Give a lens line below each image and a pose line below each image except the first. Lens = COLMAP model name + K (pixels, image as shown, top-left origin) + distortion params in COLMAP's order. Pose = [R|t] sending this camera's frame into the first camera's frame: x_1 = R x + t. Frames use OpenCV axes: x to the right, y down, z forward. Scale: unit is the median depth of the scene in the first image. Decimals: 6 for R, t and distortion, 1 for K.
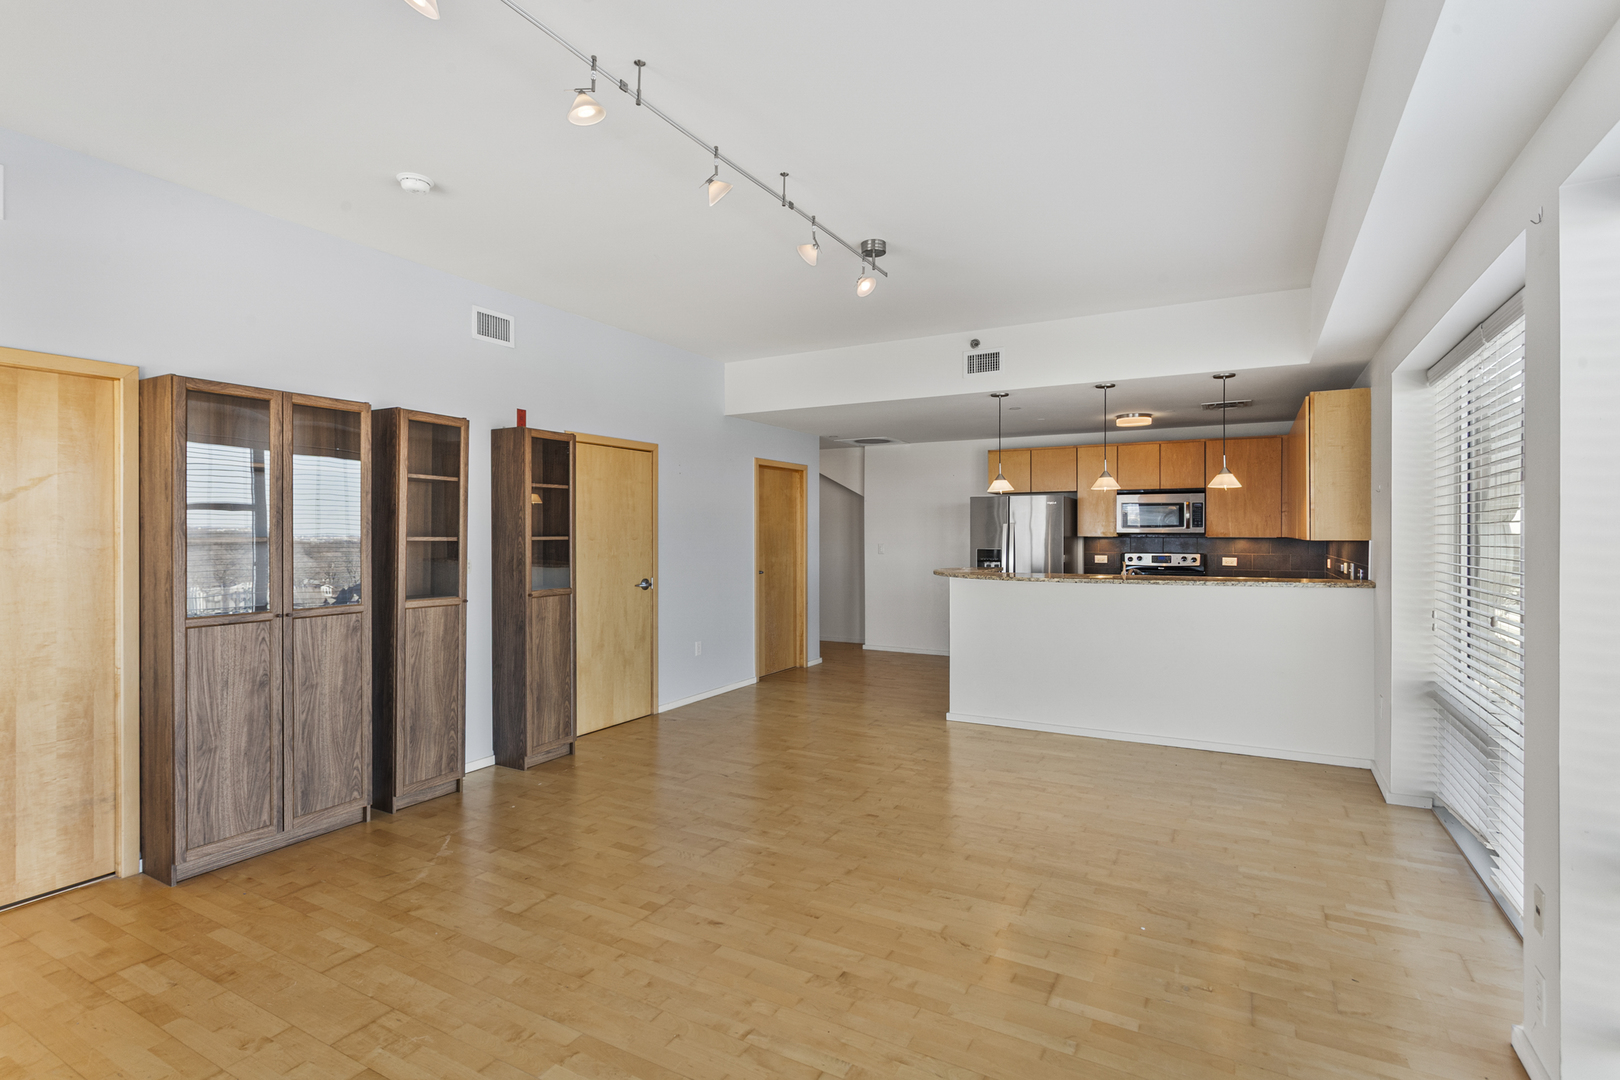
lens RADIAL K [[783.9, 0, 803.4], [0, 783.9, 534.5], [0, 0, 1]] dist [-0.002936, 0.003490]
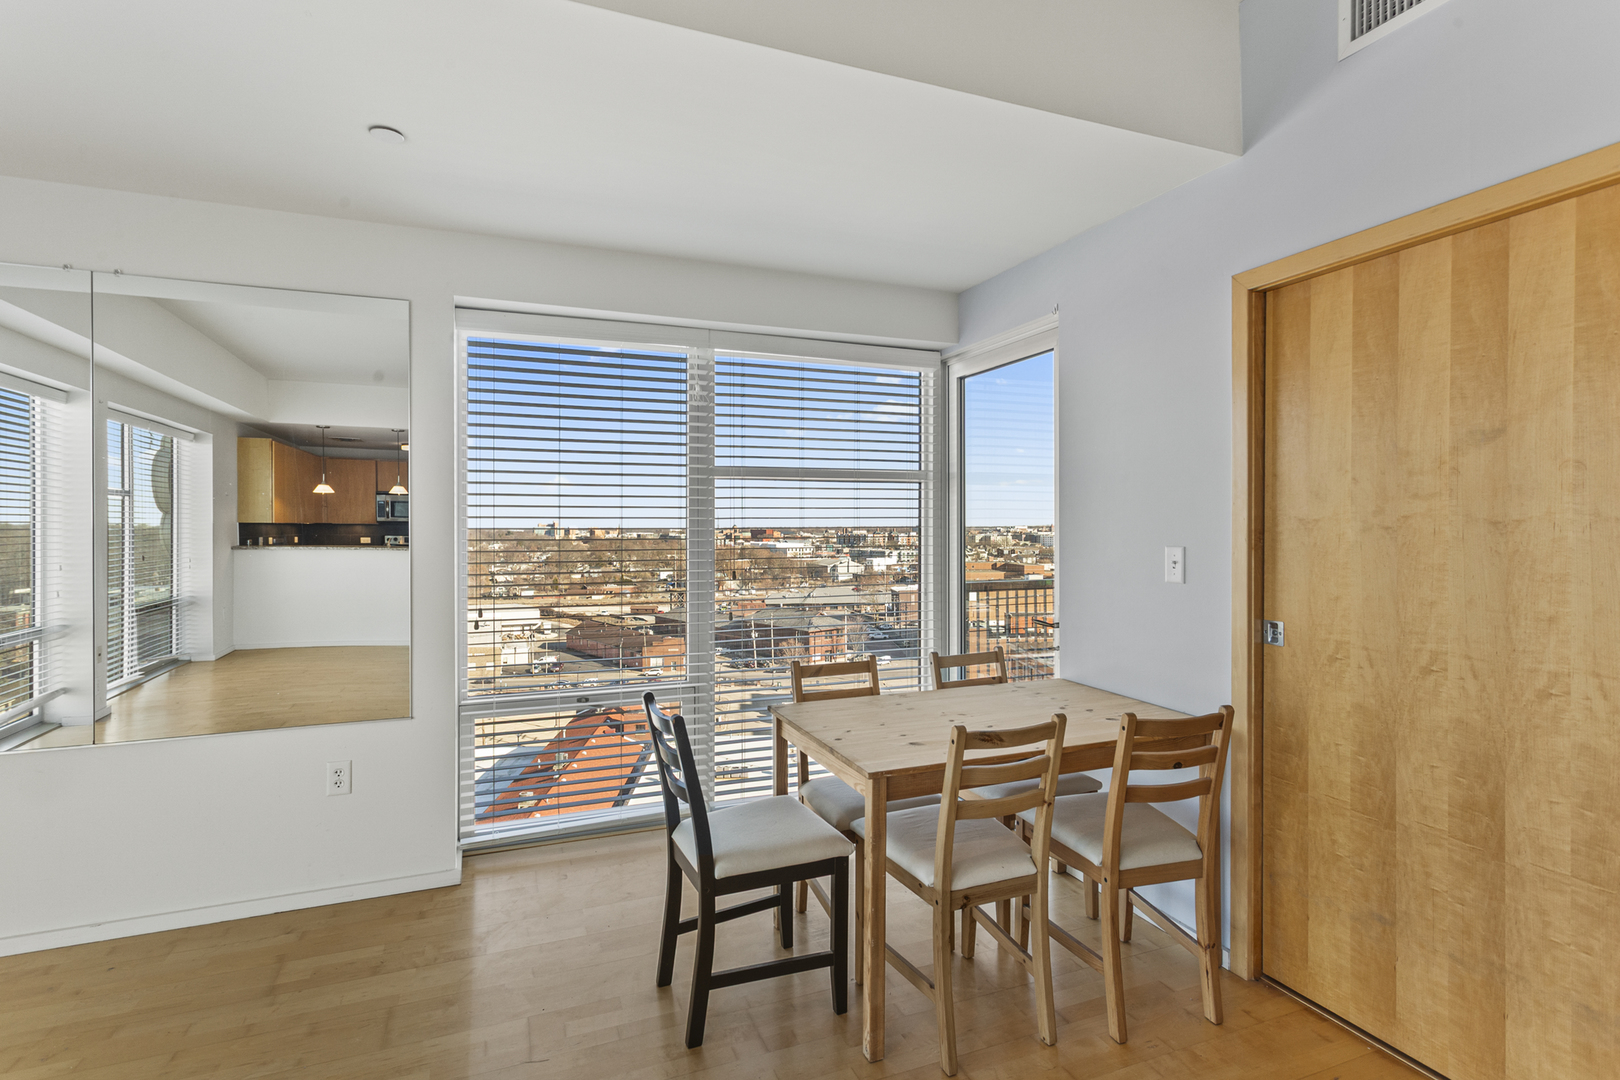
lens RADIAL K [[783.9, 0, 806.3], [0, 783.9, 524.8], [0, 0, 1]] dist [-0.002936, 0.003490]
pose [[-0.632311, 0.001234, -0.774714, -0.175246], [-0.000281, 0.999998, 0.001823, 0.017480], [0.774715, 0.001370, -0.632310, 0.826743]]
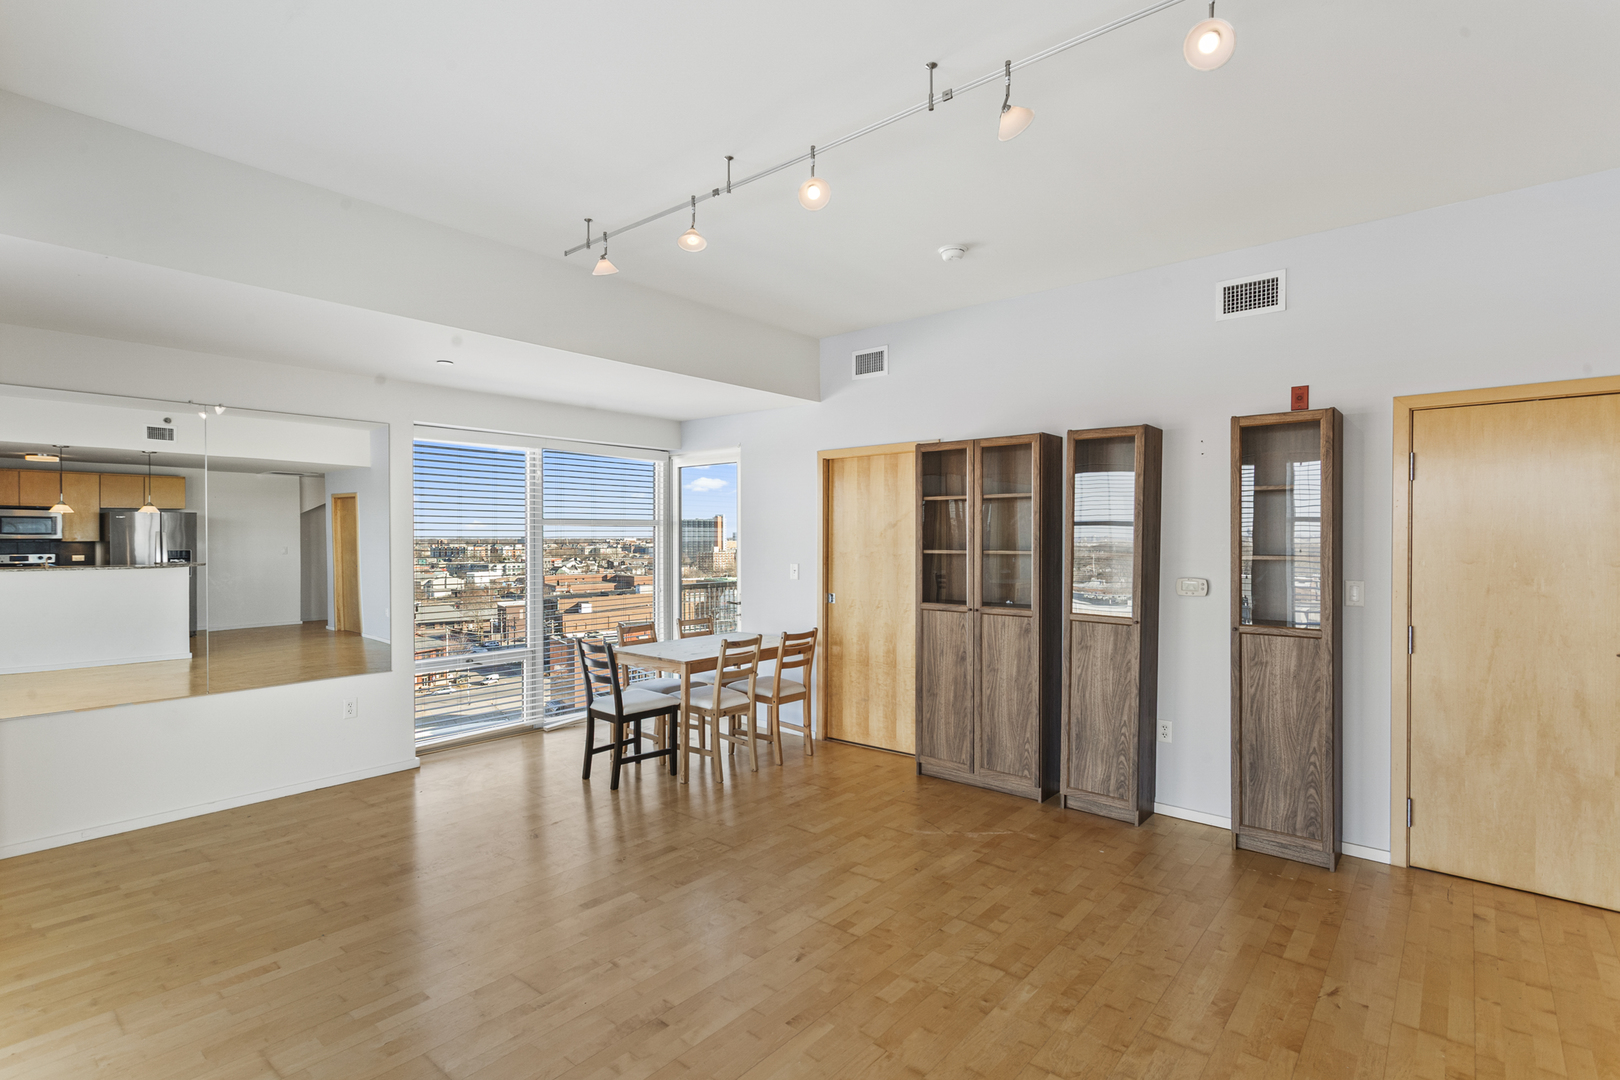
lens RADIAL K [[783.9, 0, 805.9], [0, 783.9, 542.9], [0, 0, 1]] dist [-0.002936, 0.003490]
pose [[-0.192209, 0.008645, -0.981316, 0.682384], [-0.002426, 0.999954, 0.009284, -0.021233], [0.981351, 0.004165, -0.192179, 0.976571]]
